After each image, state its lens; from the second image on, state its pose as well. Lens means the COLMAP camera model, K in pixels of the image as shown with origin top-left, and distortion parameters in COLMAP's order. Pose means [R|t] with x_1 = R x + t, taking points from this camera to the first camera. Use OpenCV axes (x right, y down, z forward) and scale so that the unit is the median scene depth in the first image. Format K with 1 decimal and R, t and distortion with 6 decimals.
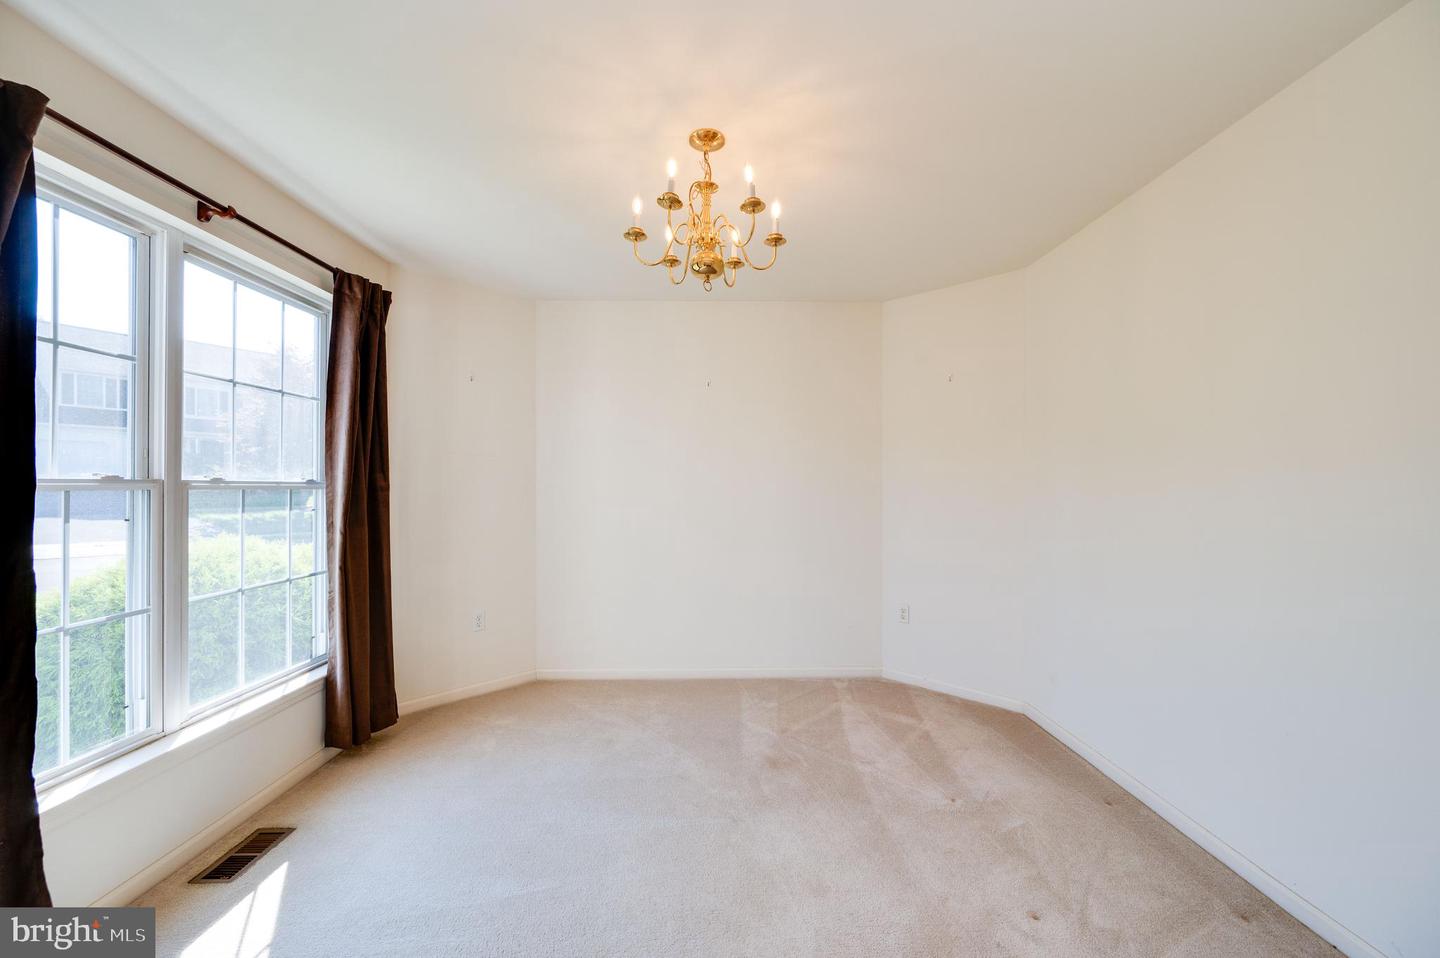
lens RADIAL K [[570.3, 0, 727.9], [0, 570.3, 482.7], [0, 0, 1]] dist [-0.000708, -0.000423]
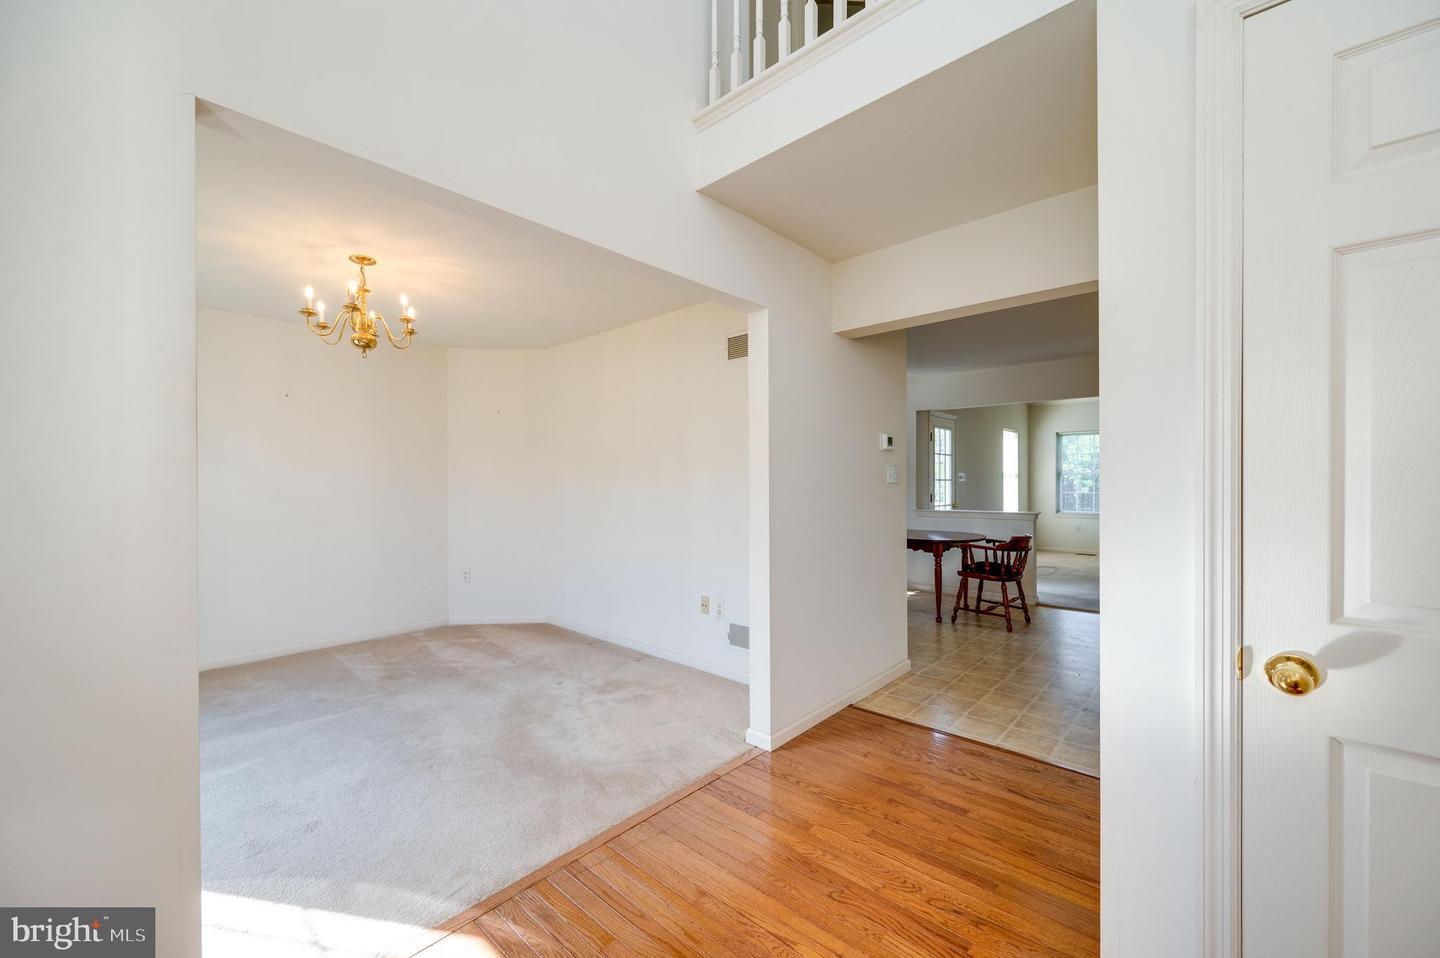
lens RADIAL K [[570.3, 0, 726.7], [0, 570.3, 481.0], [0, 0, 1]] dist [-0.000708, -0.000423]
pose [[0.686501, -0.006012, 0.727104, -0.362382], [0.006570, 0.999976, 0.002065, -0.000167], [-0.727099, 0.003360, 0.686524, -0.577297]]
